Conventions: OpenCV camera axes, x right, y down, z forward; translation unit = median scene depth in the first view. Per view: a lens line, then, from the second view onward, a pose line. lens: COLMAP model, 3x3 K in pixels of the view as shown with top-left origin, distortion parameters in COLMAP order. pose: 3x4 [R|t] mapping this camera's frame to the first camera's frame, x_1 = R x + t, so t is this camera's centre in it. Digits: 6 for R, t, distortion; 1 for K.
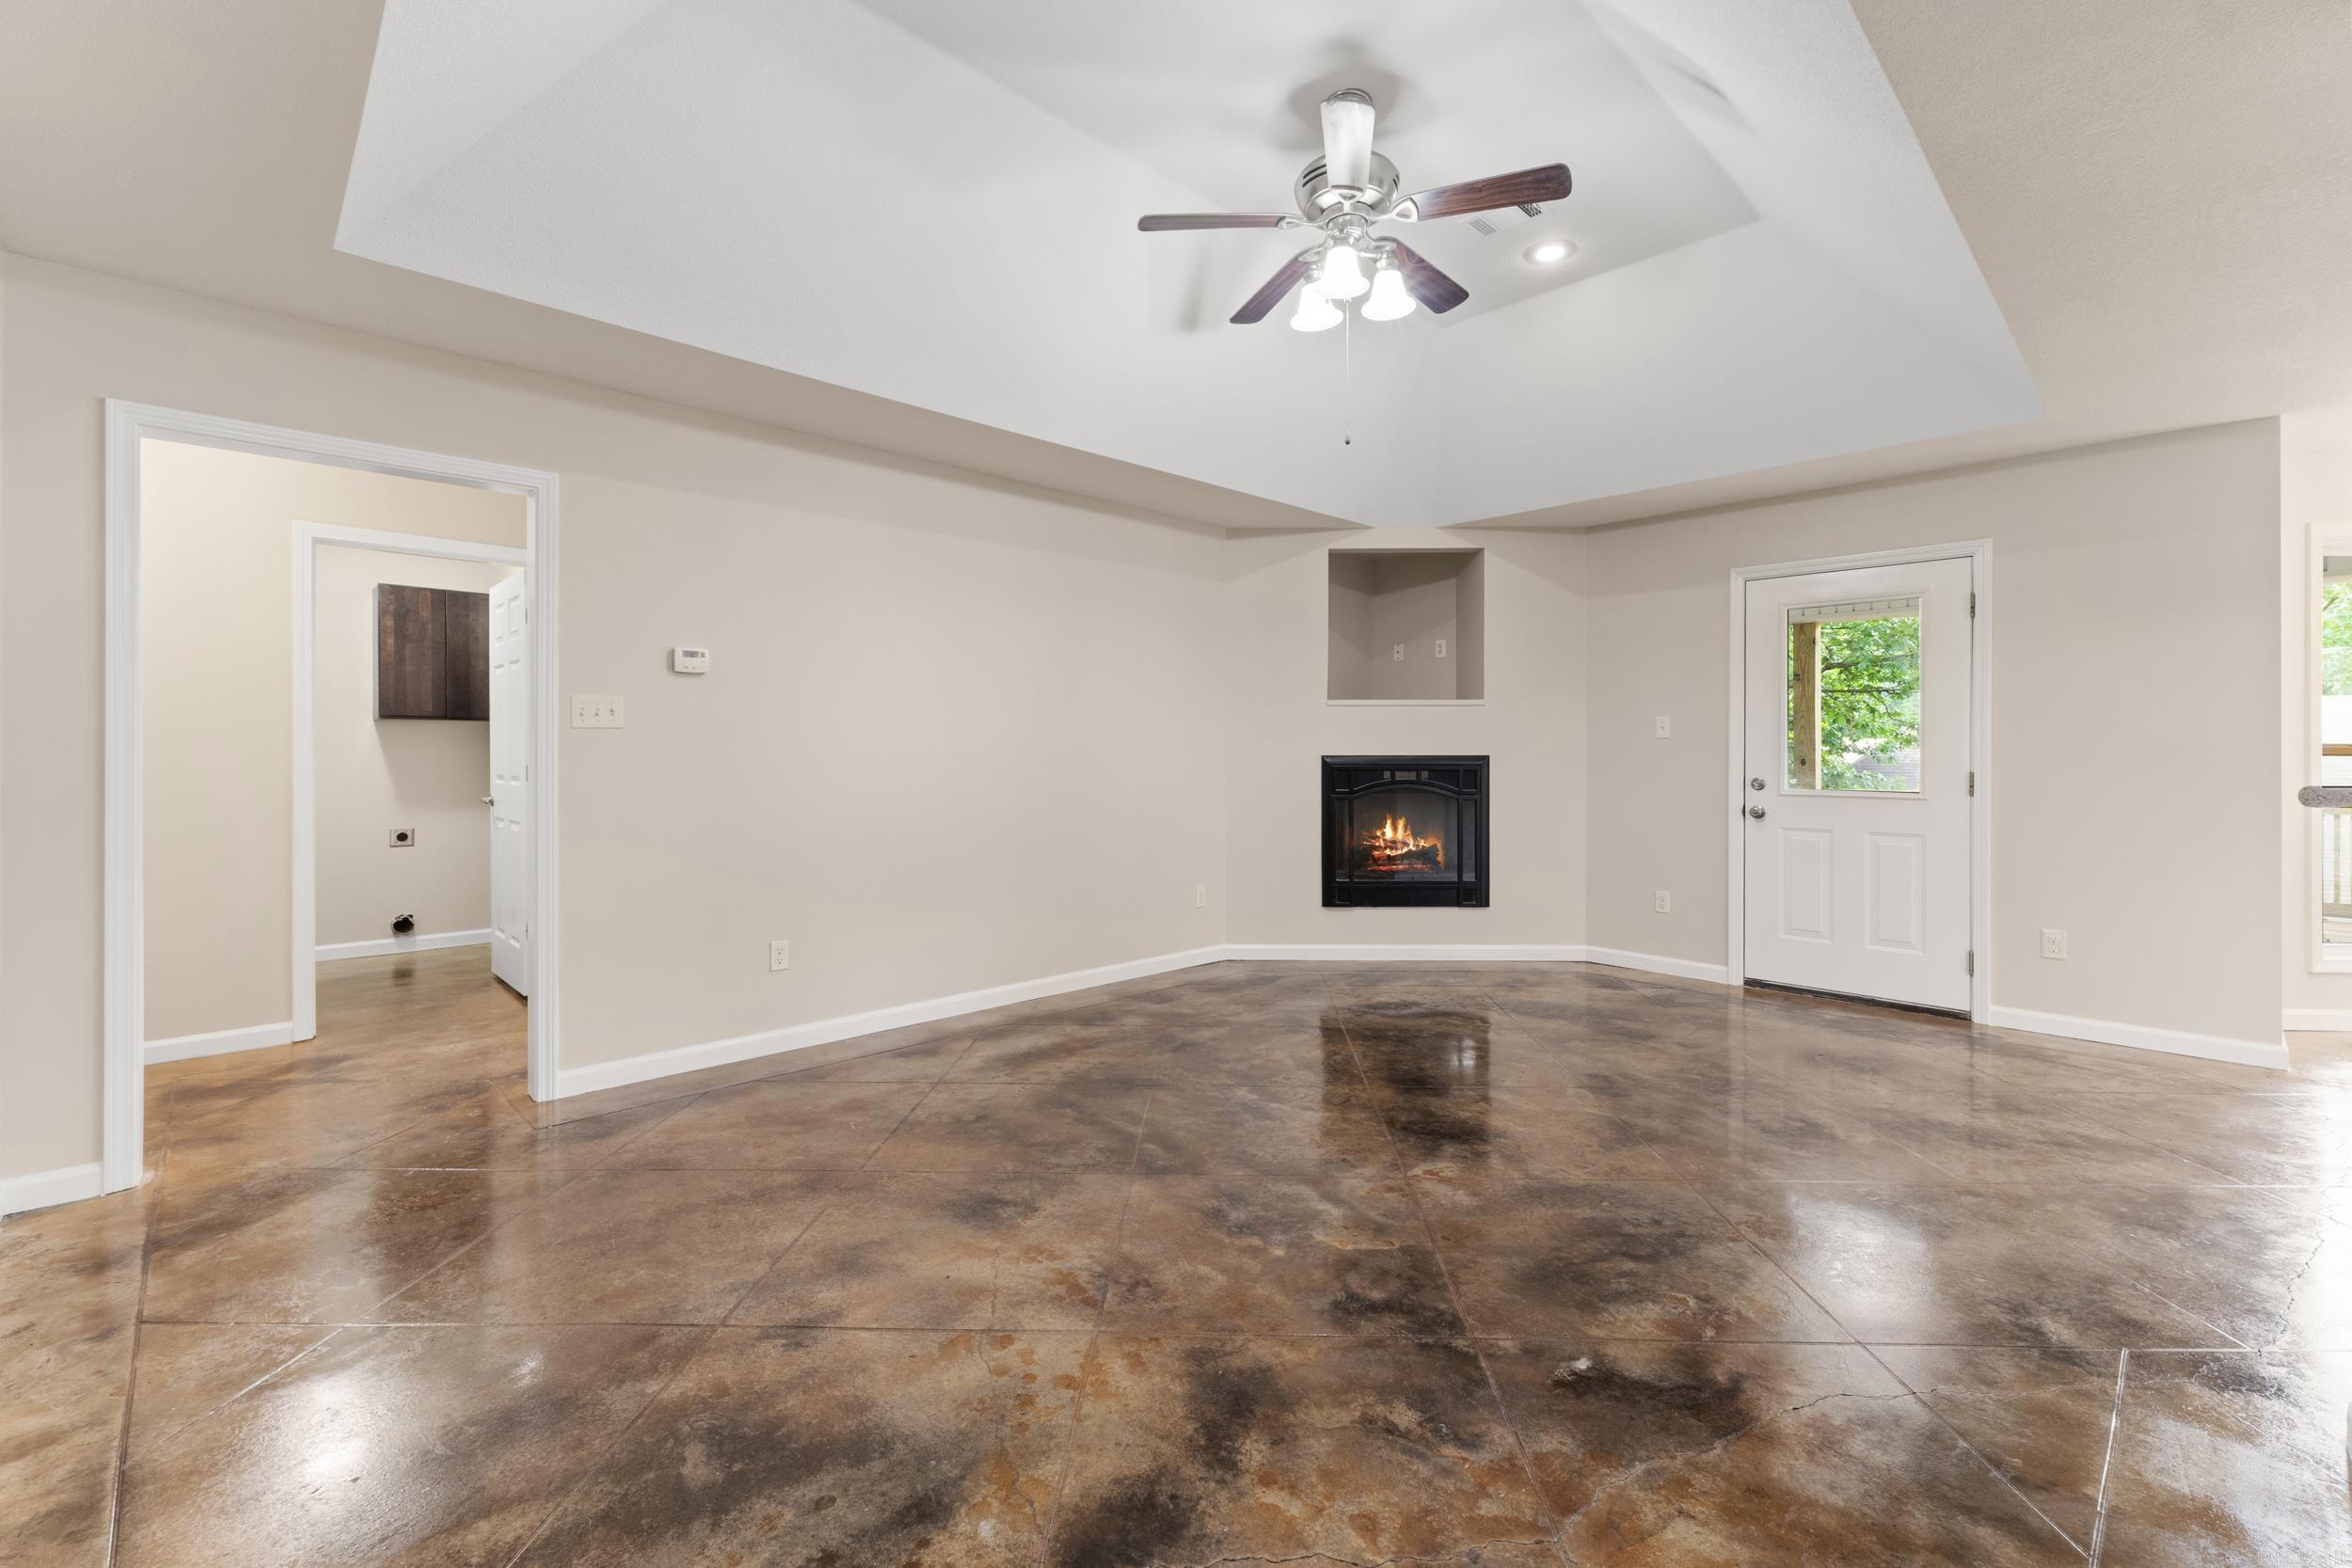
lens RADIAL K [[1000.4, 0, 1180.4], [0, 1000.4, 752.3], [0, 0, 1]] dist [0.000825, 0.000310]
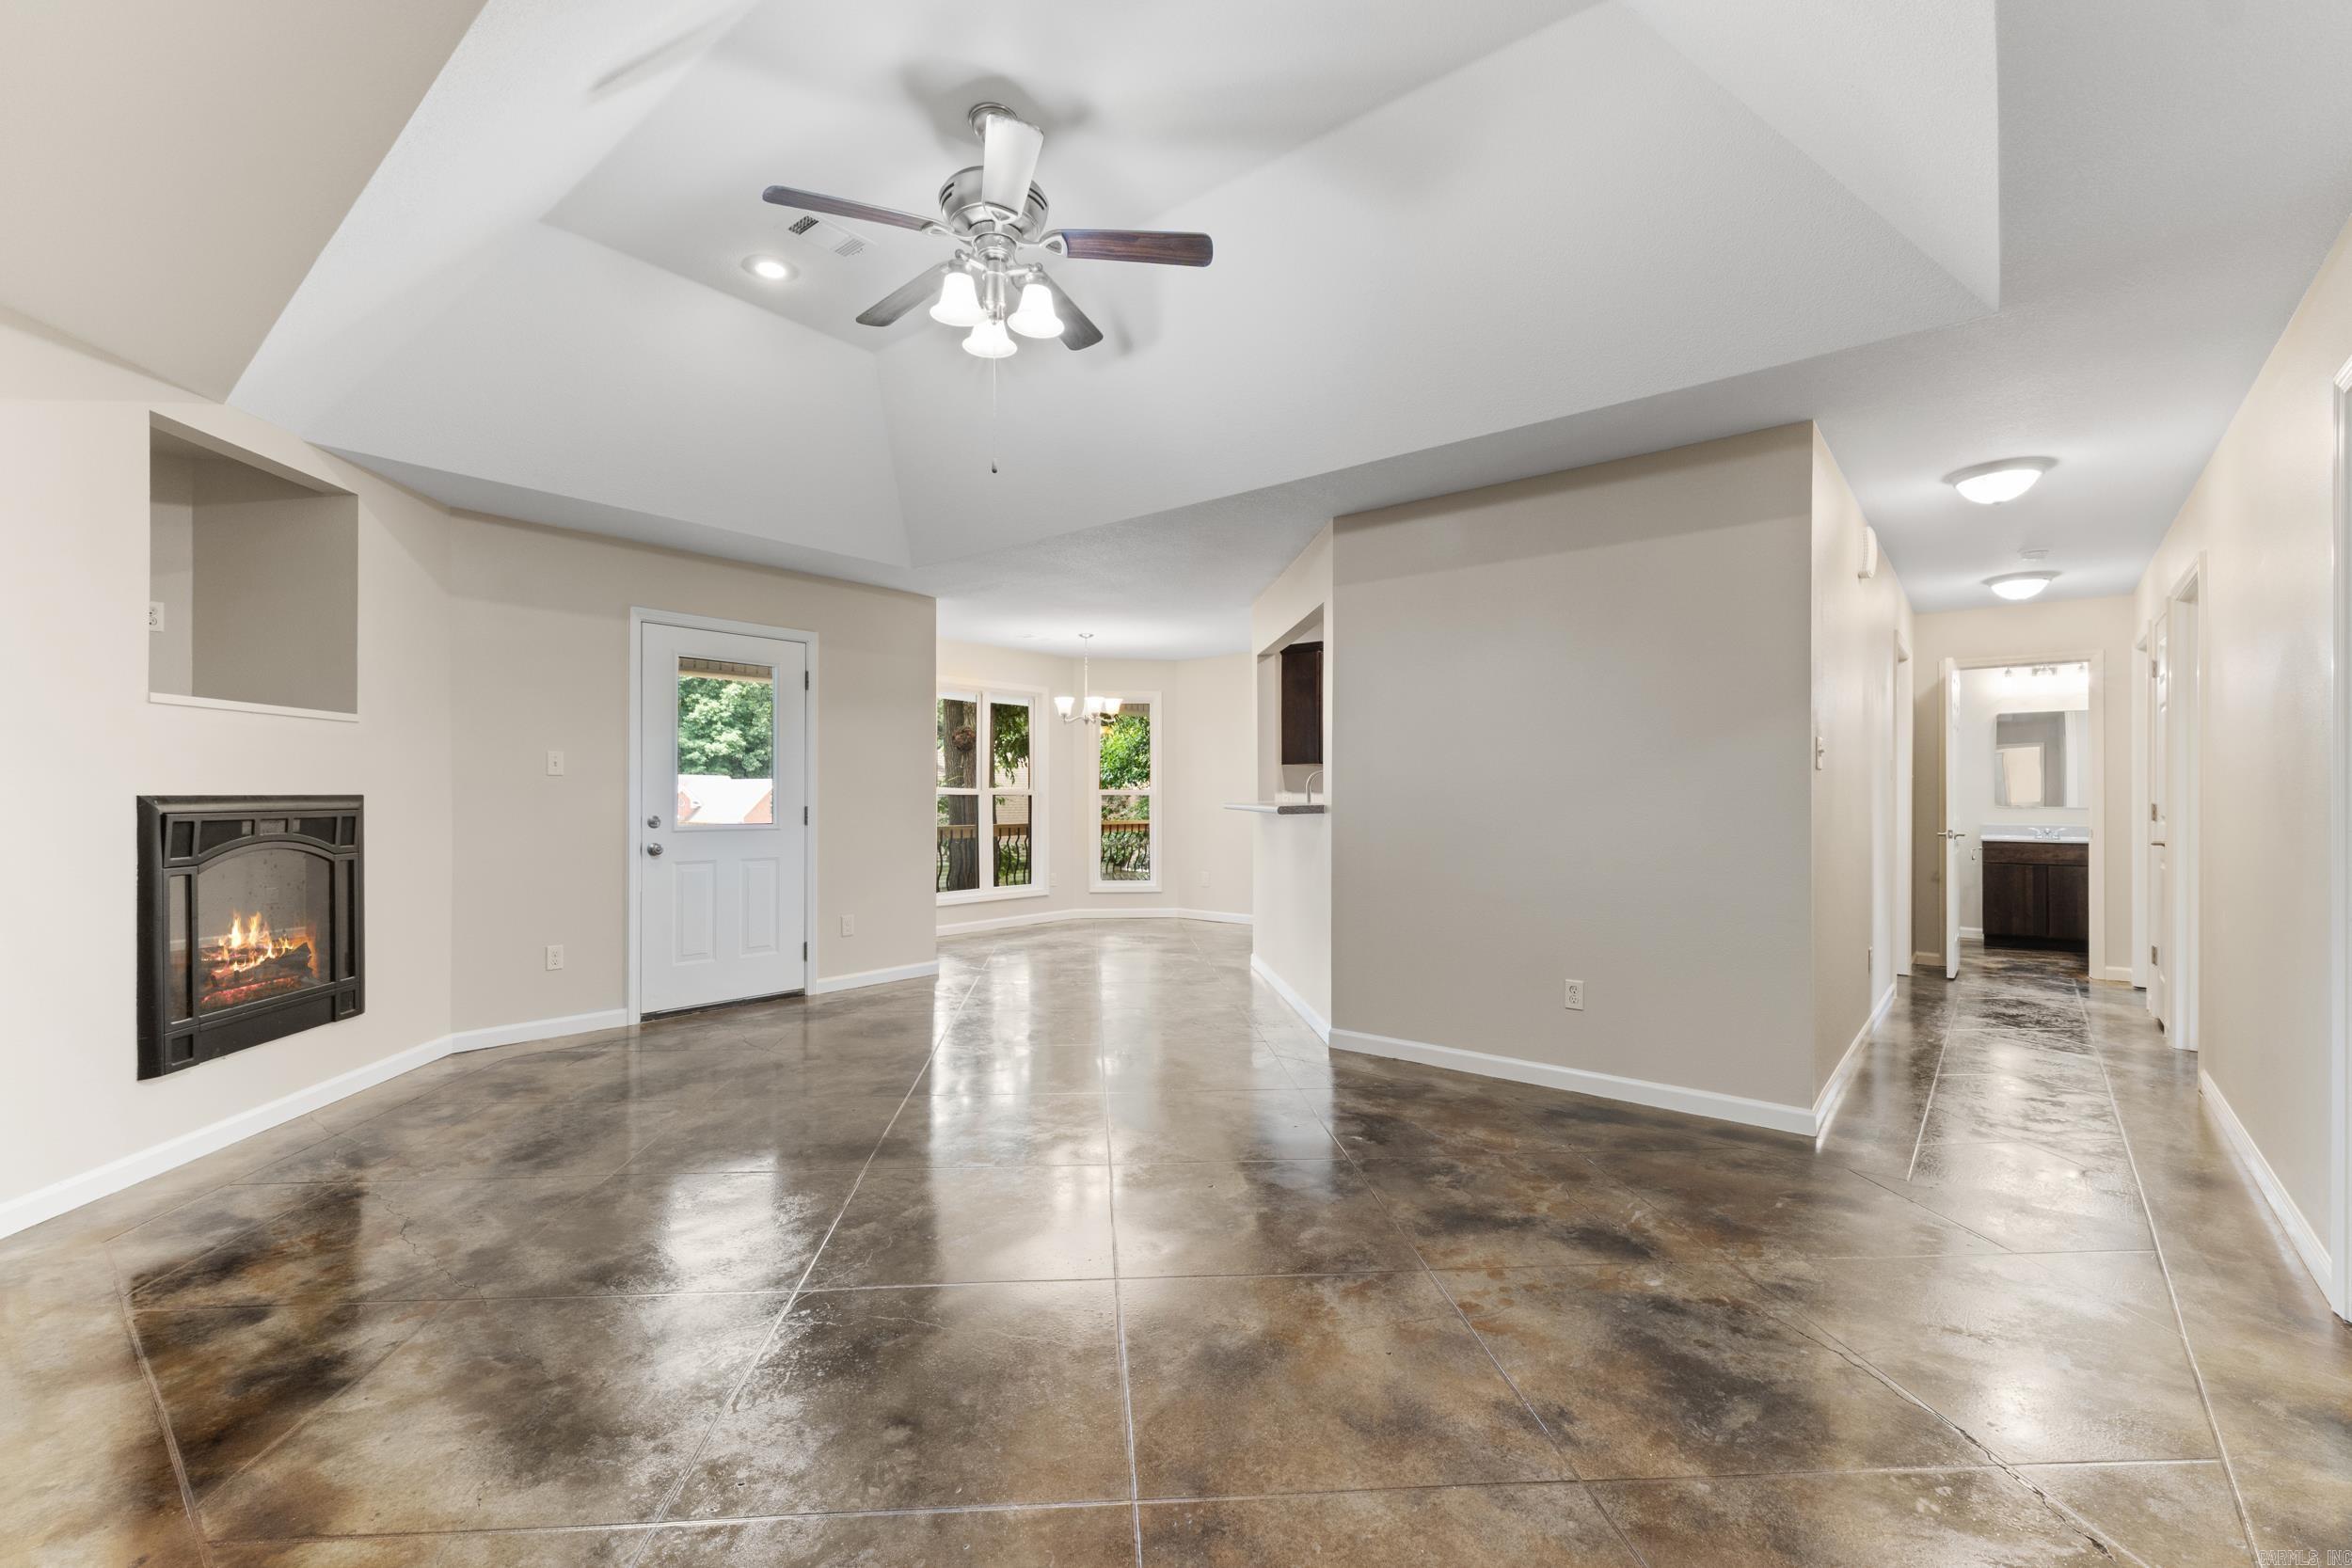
lens RADIAL K [[1004.4, 0, 1177.4], [0, 1004.4, 794.8], [0, 0, 1]] dist [0.011023, 0.000015]
pose [[-0.109451, -0.003268, 0.993987, -0.522118], [-0.002958, 0.999991, 0.002962, -0.001190], [-0.993988, -0.002616, -0.109459, 0.591254]]
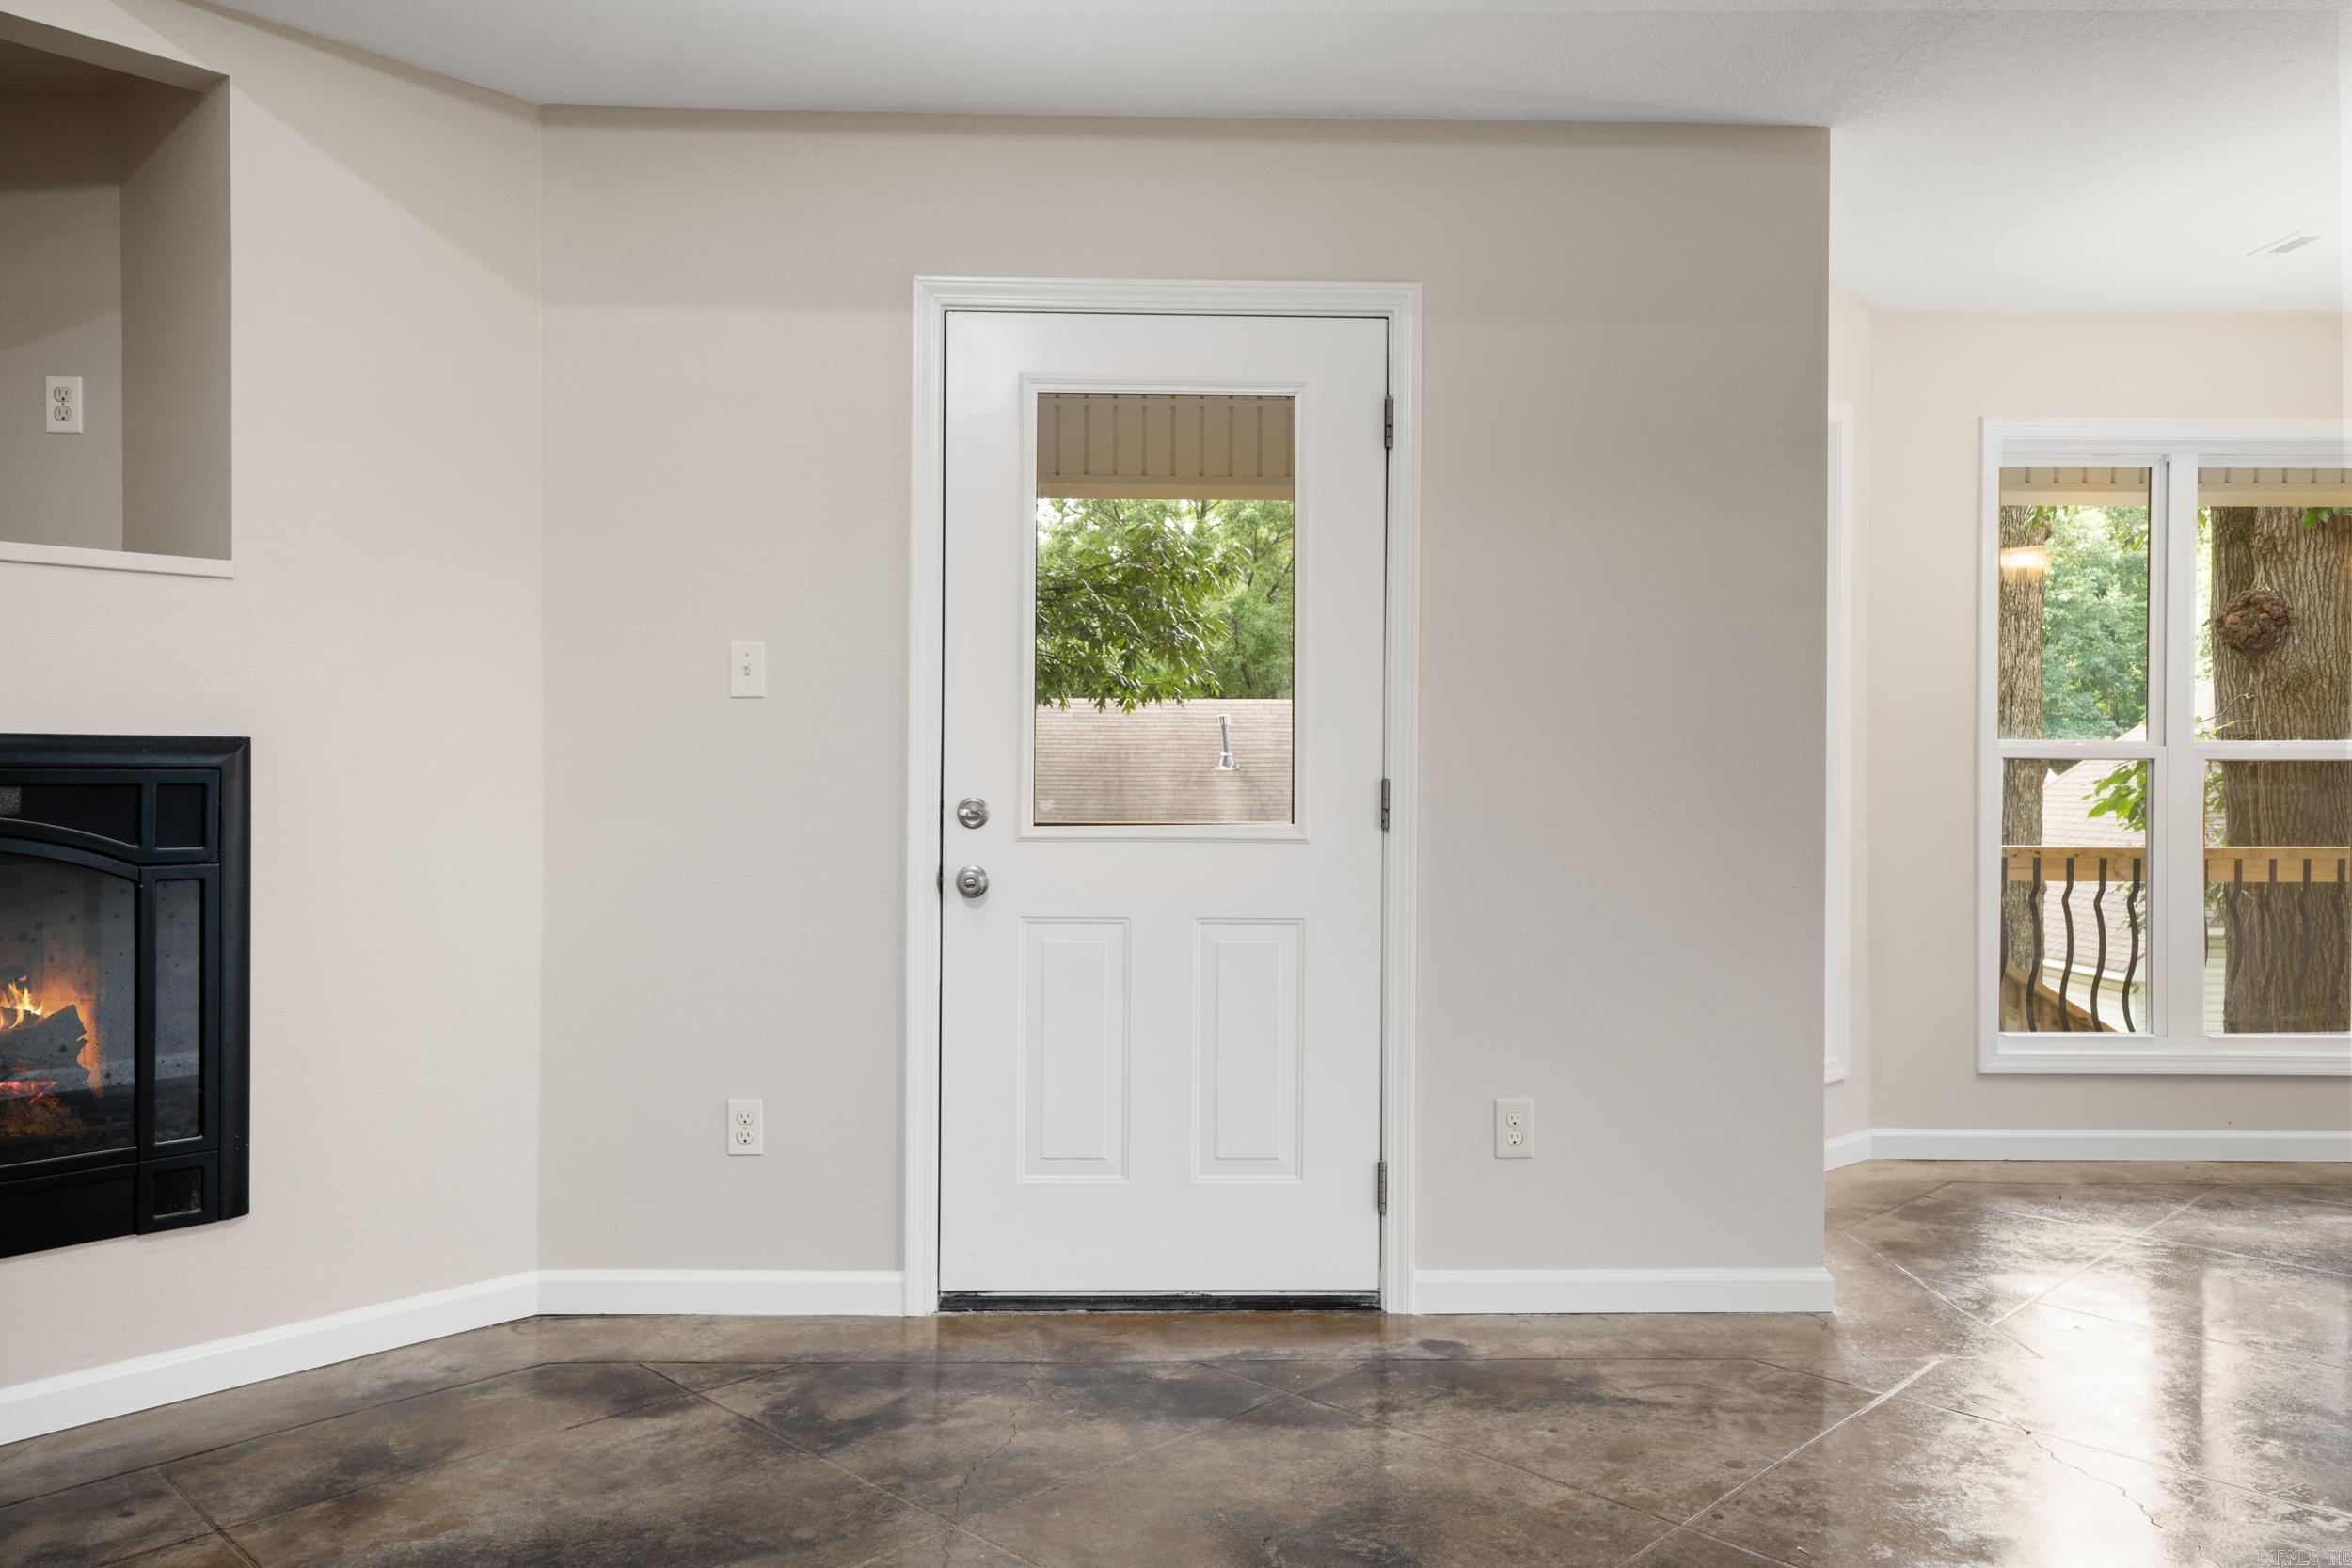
lens RADIAL K [[1736.7, 0, 1181.7], [0, 1736.7, 780.0], [0, 0, 1]] dist [0.023690, -0.001114]
pose [[0.674489, -0.002042, 0.738282, 0.112976], [-0.003785, 0.999973, 0.006223, 0.013583], [-0.738276, -0.006992, 0.674463, 0.467847]]
